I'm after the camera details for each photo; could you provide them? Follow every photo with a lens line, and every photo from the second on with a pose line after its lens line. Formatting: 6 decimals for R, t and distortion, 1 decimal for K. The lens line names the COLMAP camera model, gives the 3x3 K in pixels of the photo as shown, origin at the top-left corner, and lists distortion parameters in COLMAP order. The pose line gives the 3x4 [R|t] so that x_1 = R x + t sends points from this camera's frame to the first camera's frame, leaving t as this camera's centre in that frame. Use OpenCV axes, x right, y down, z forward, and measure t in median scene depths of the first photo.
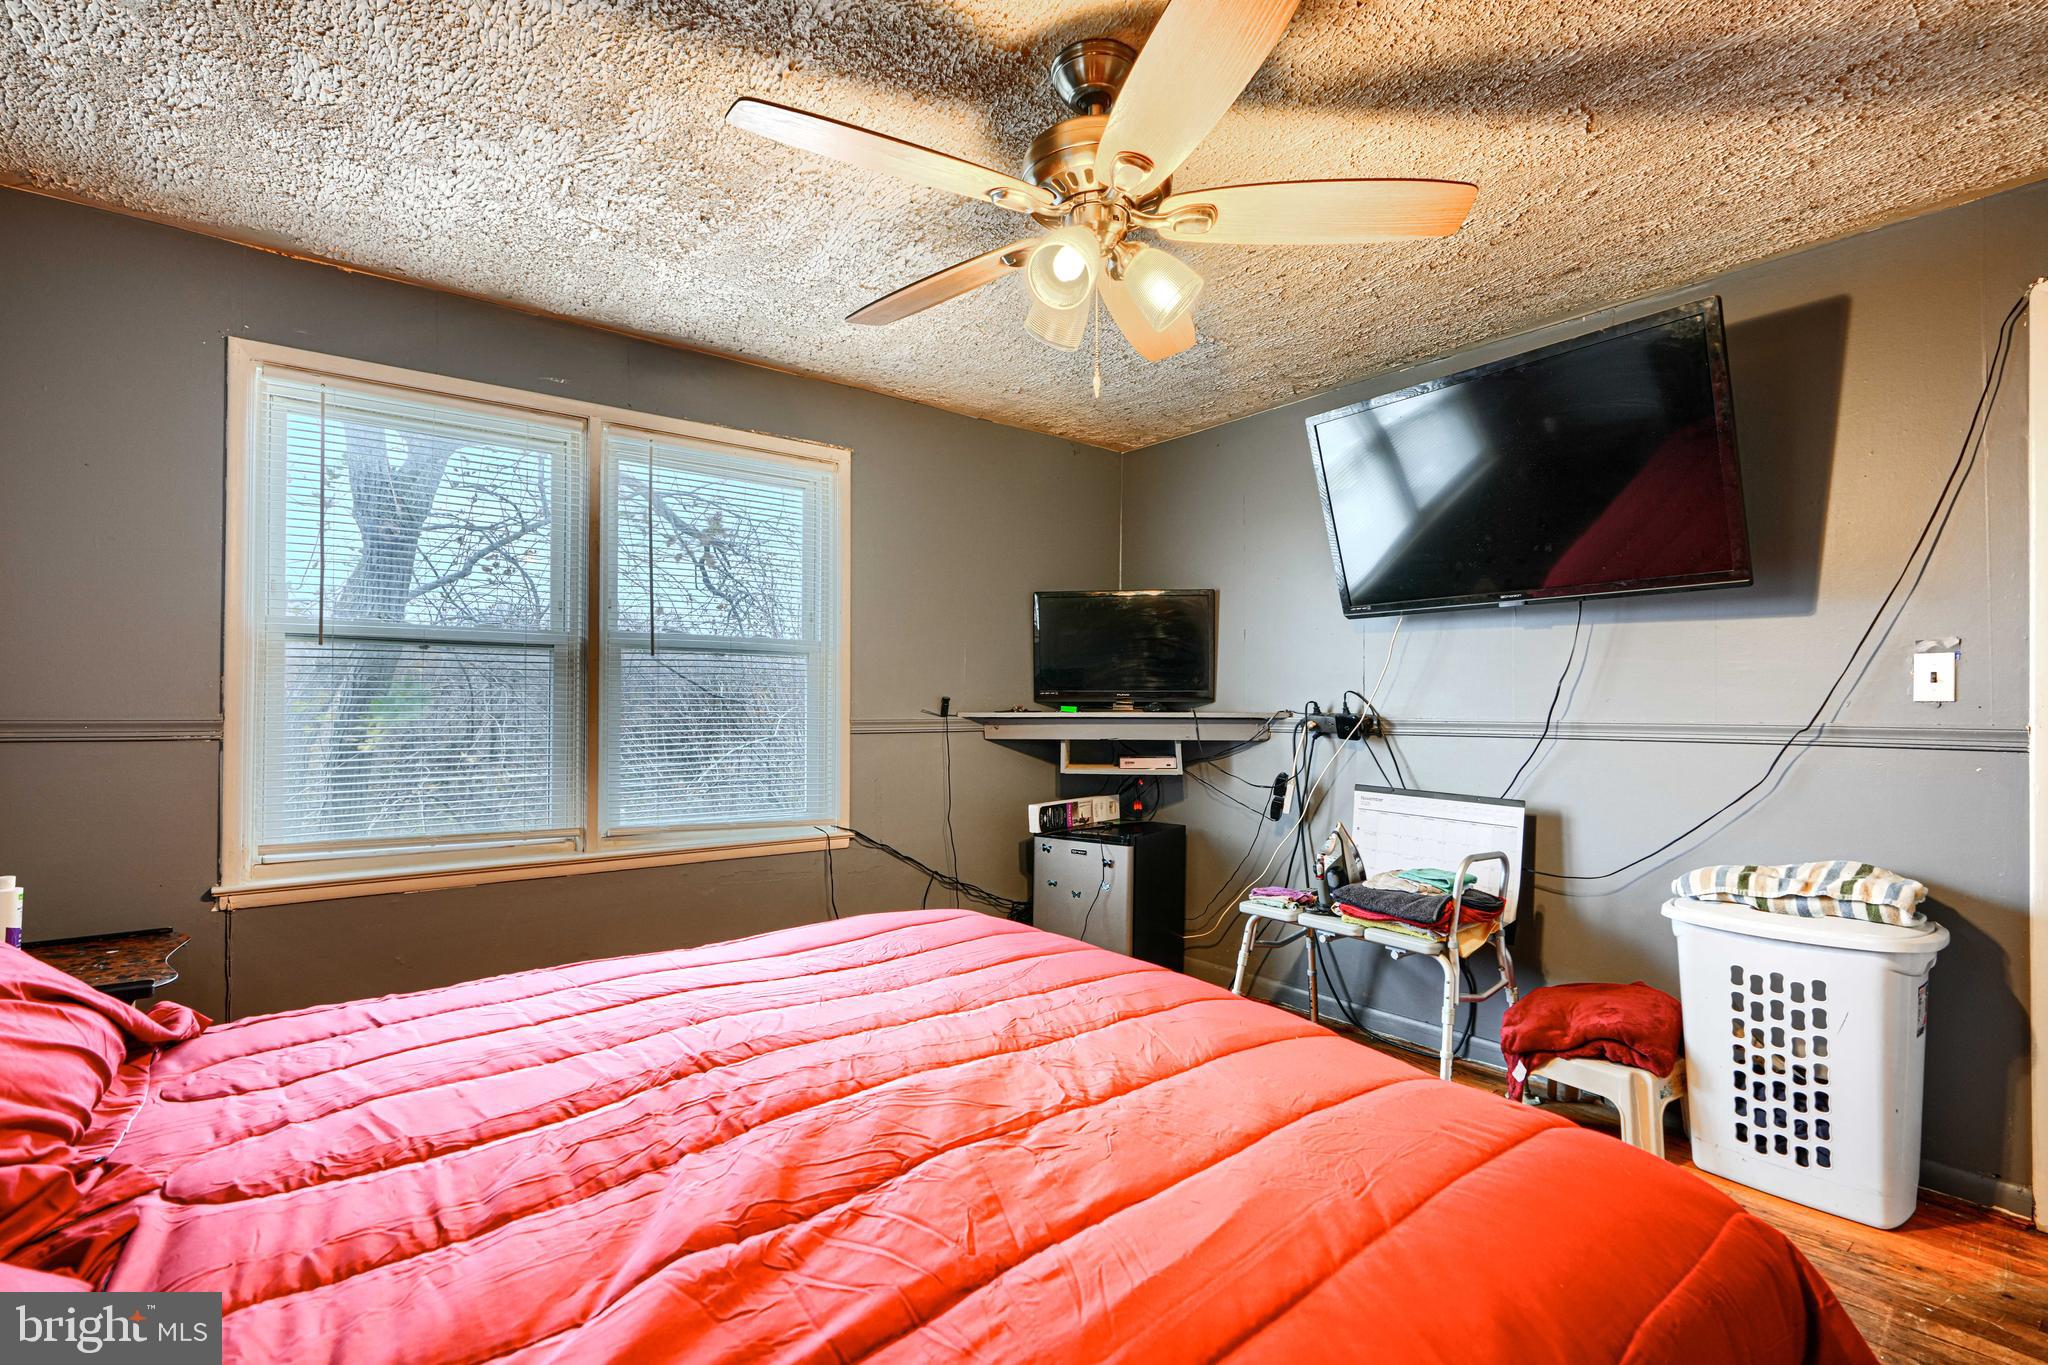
lens RADIAL K [[922.9, 0, 1028.7], [0, 922.9, 707.2], [0, 0, 1]] dist [0.001536, 0.000473]
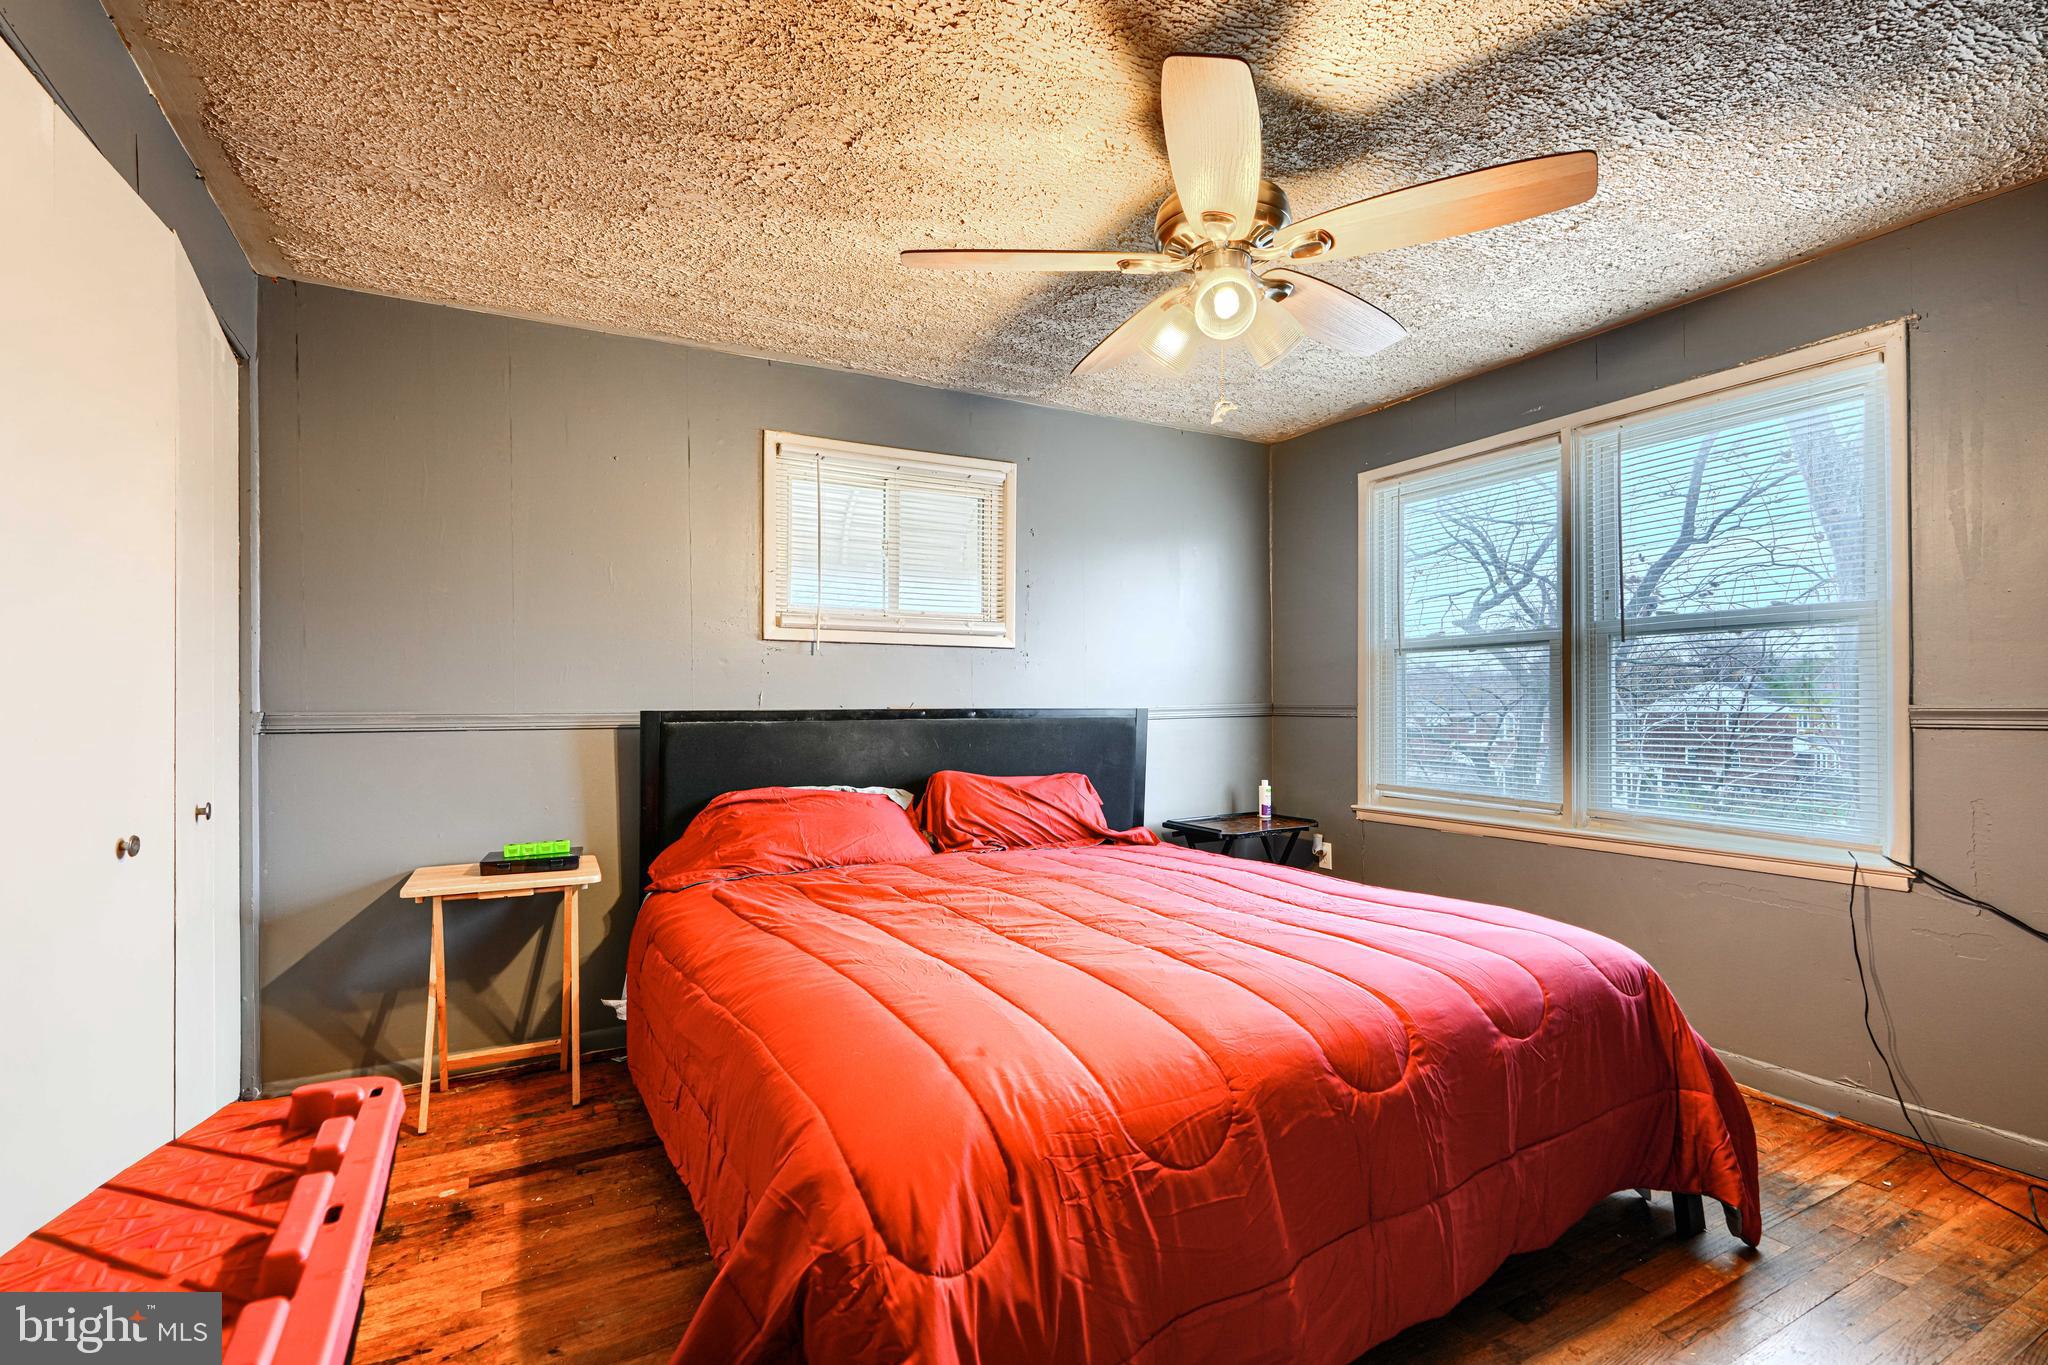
lens RADIAL K [[922.9, 0, 1028.7], [0, 922.9, 707.2], [0, 0, 1]] dist [0.001536, 0.000473]
pose [[-0.142466, 0.003091, -0.989795, 0.725261], [0.009560, 0.999953, 0.001746, 0.007023], [0.989754, -0.009213, -0.142488, 0.547627]]
